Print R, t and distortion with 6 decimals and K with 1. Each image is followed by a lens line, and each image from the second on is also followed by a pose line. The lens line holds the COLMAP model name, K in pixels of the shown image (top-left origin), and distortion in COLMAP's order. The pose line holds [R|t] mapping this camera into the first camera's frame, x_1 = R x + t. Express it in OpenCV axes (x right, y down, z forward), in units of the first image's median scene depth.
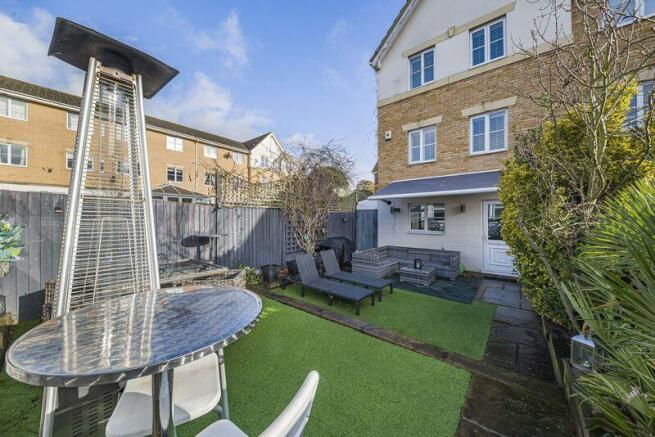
lens RADIAL K [[232.7, 0, 322.2], [0, 232.7, 220.2], [0, 0, 1]] dist [-0.003589, -0.001084]
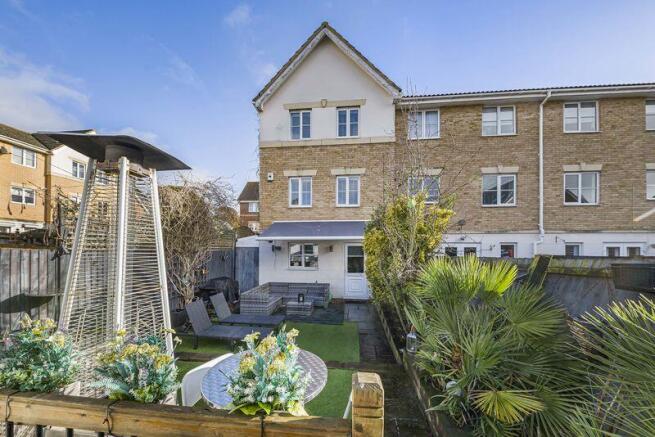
lens RADIAL K [[266.8, 0, 314.3], [0, 266.8, 240.6], [0, 0, 1]] dist [0.002927, -0.000111]
pose [[0.829206, -0.000040, 0.558944, -0.251450], [0.001194, 0.999998, -0.001701, -0.085635], [-0.558942, 0.002078, 0.829204, -0.121776]]
